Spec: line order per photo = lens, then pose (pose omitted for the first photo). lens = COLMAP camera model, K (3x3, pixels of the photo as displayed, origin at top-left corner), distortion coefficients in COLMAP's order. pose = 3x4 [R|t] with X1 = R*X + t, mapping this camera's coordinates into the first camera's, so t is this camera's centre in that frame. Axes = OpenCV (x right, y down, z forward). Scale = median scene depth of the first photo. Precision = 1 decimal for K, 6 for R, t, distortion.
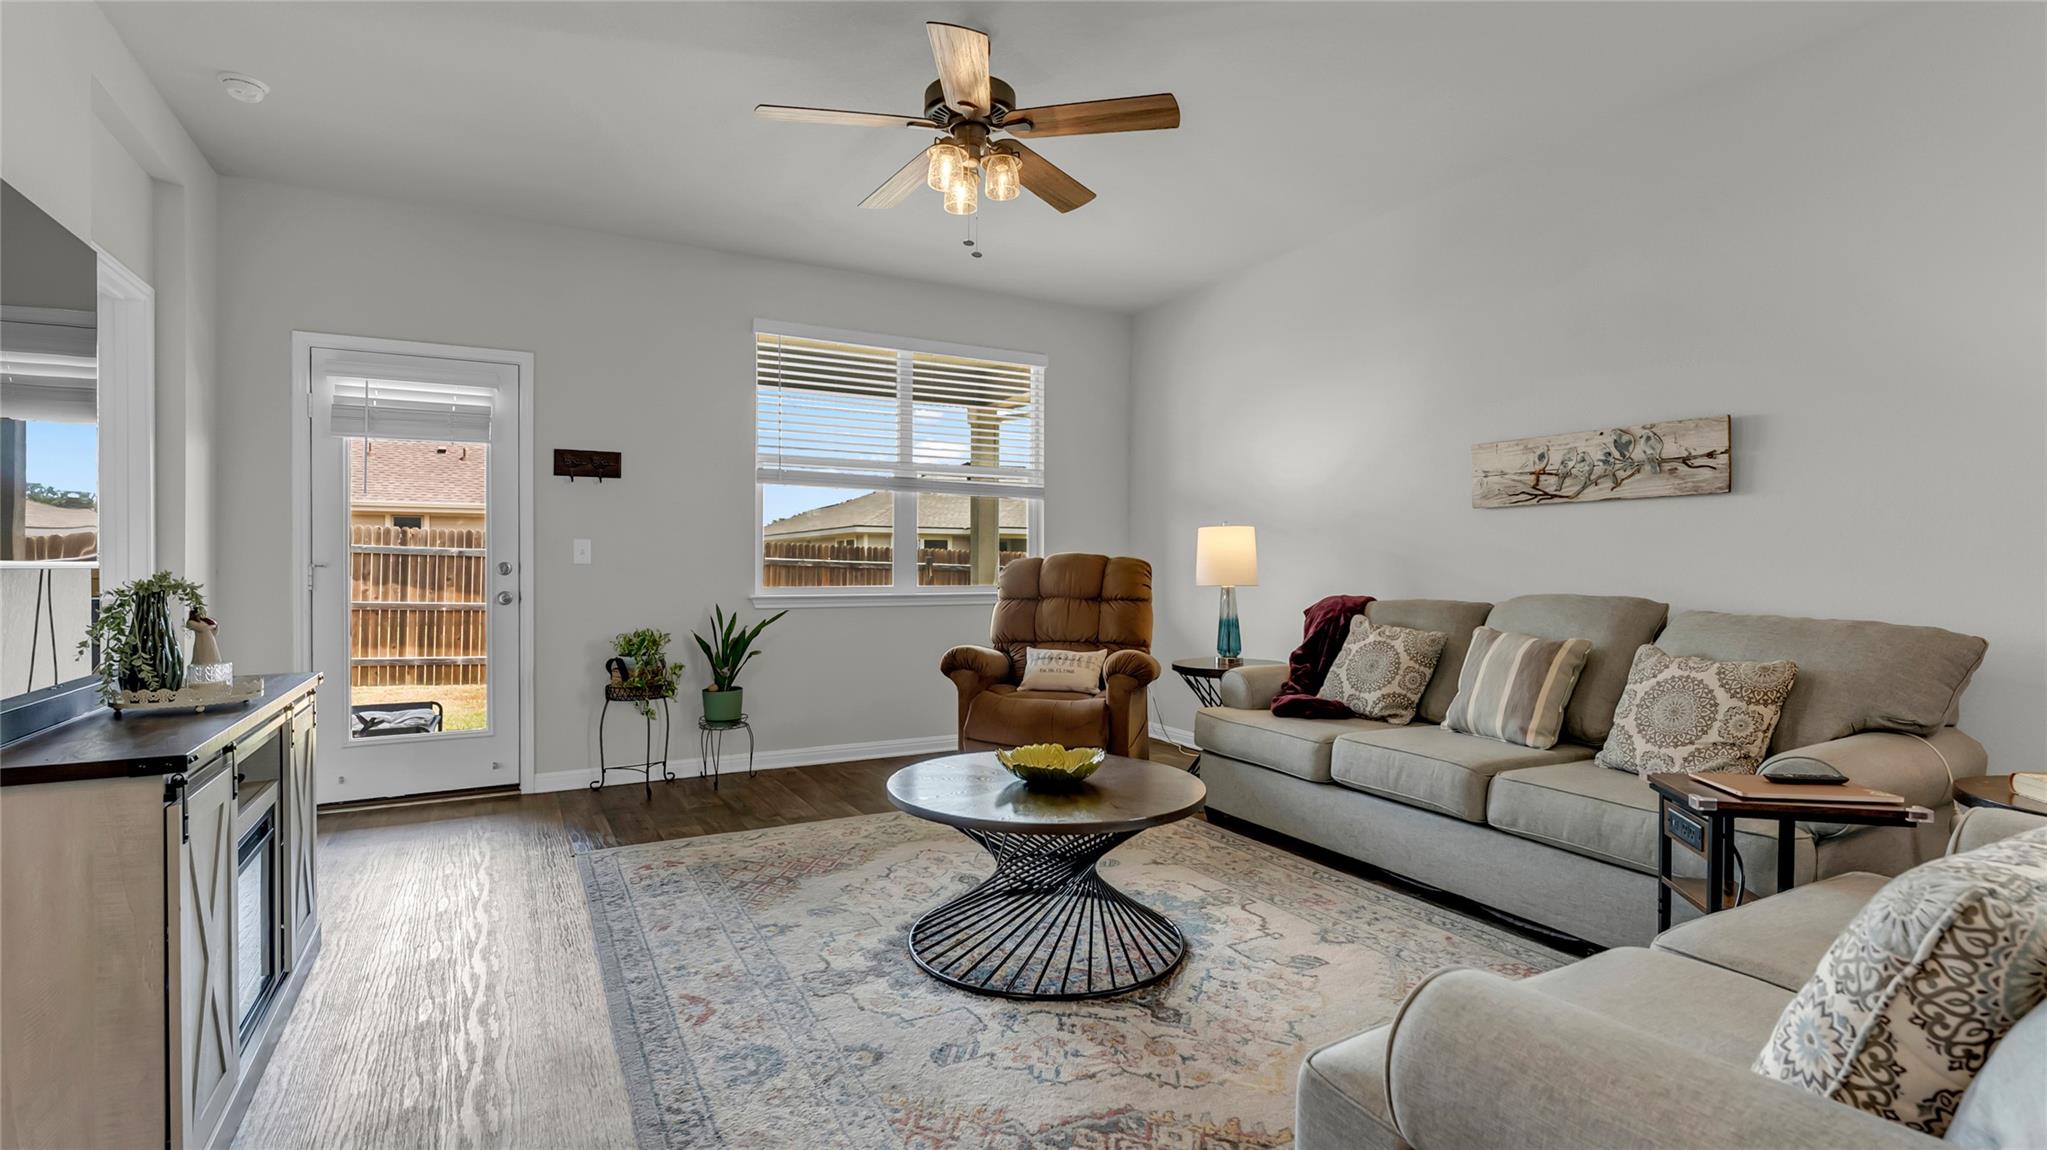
lens RADIAL K [[952.3, 0, 1022.7], [0, 952.3, 571.4], [0, 0, 1]] dist [-0.001449, 0.000312]
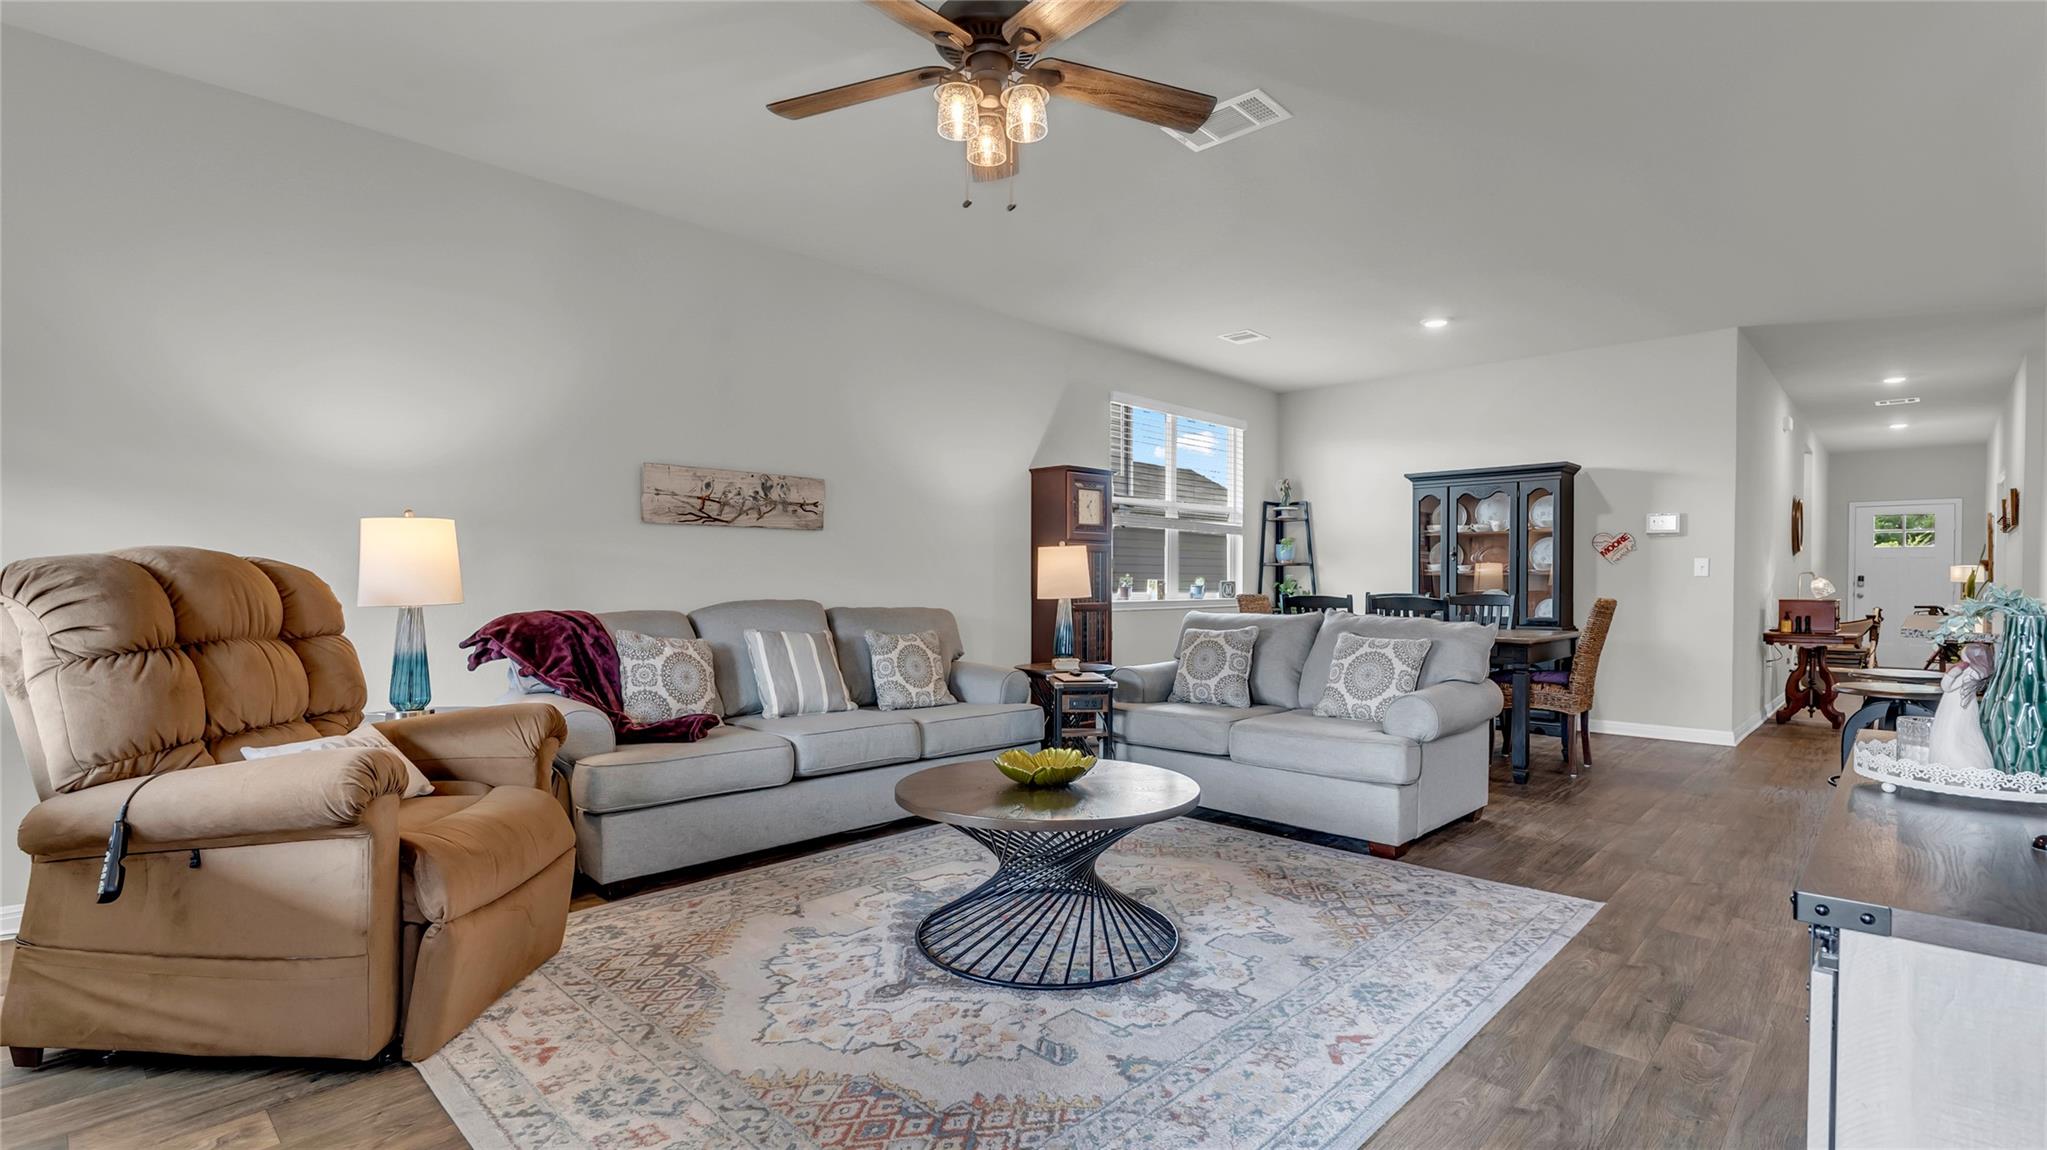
lens RADIAL K [[952.3, 0, 1022.9], [0, 952.3, 597.4], [0, 0, 1]] dist [-0.001449, 0.000312]
pose [[-0.303987, -0.019456, 0.952477, -0.701395], [0.000985, 0.999784, 0.020737, -0.005116], [-0.952676, 0.007242, -0.303903, 0.980983]]
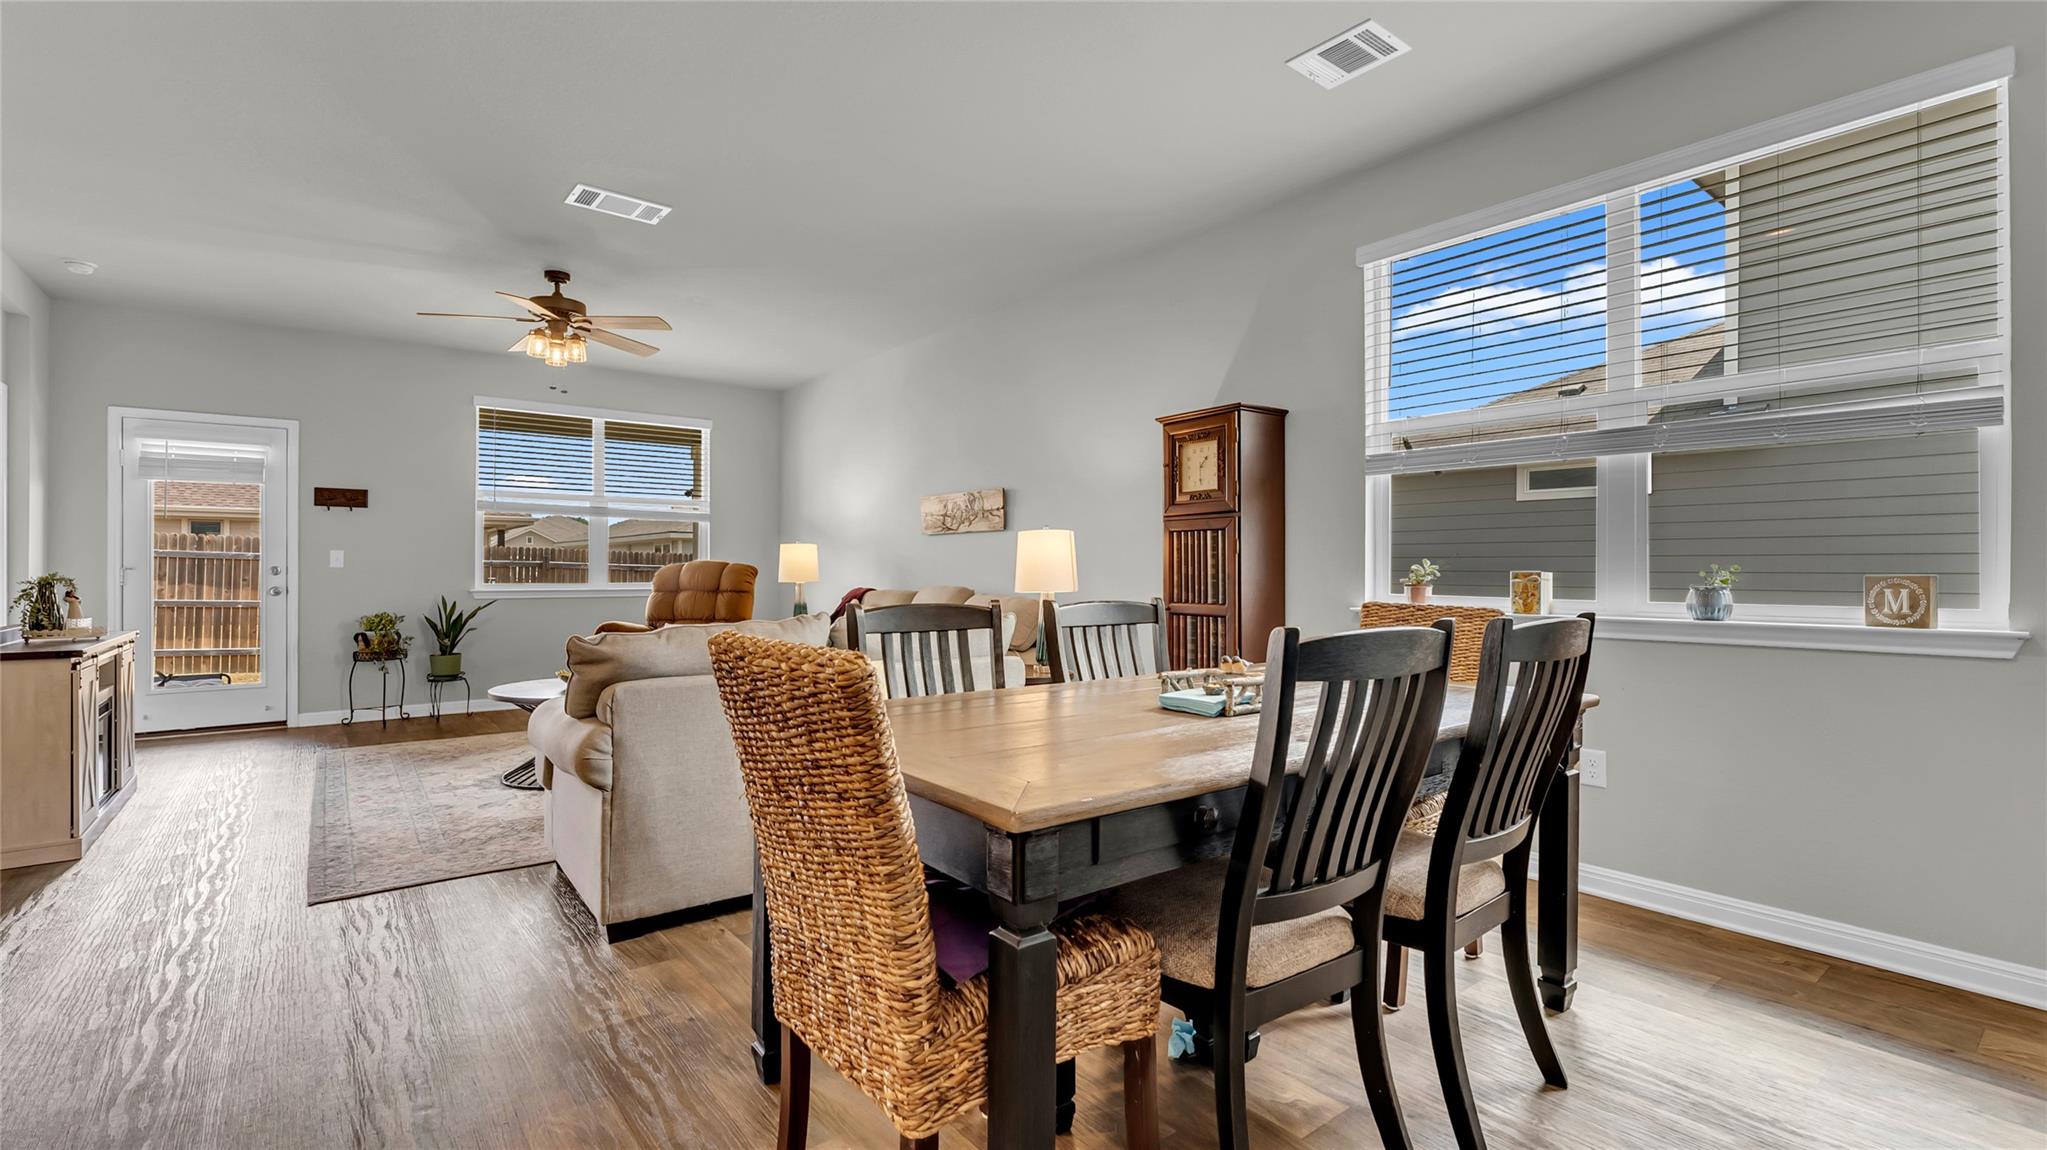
lens RADIAL K [[903.5, 0, 1014.8], [0, 903.5, 571.0], [0, 0, 1]] dist [0.003932, -0.000376]
pose [[0.988298, 0.001273, 0.152528, 0.418060], [-0.000703, 0.999993, -0.003791, 0.002436], [-0.152532, 0.003639, 0.988292, -0.621376]]
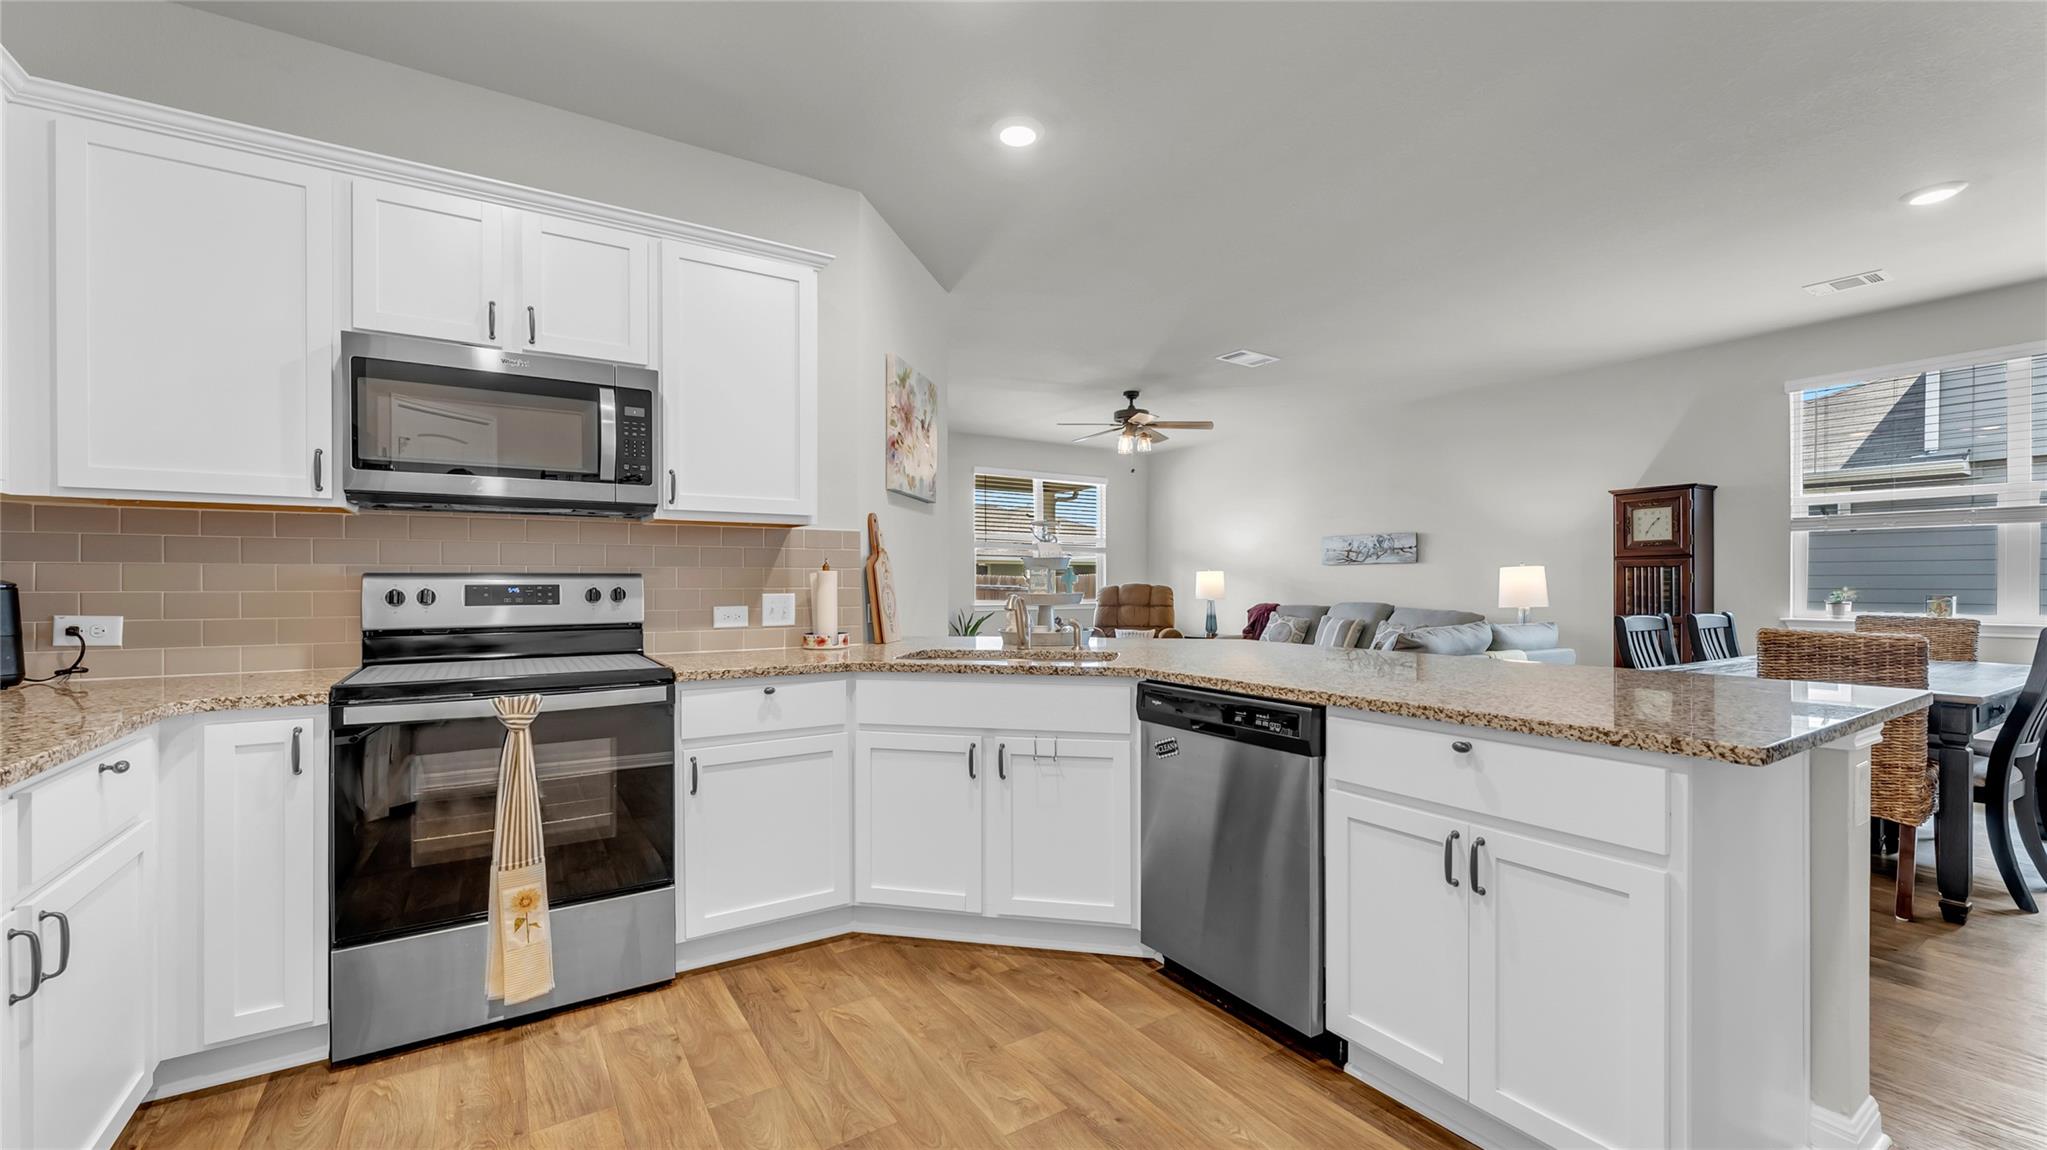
lens RADIAL K [[824.2, 0, 1024.2], [0, 824.2, 587.9], [0, 0, 1]] dist [0.007108, -0.001183]
pose [[0.997439, -0.002228, 0.071494, -0.404491], [0.002153, 0.999997, 0.001125, -0.015749], [-0.071496, -0.000968, 0.997440, -0.977469]]
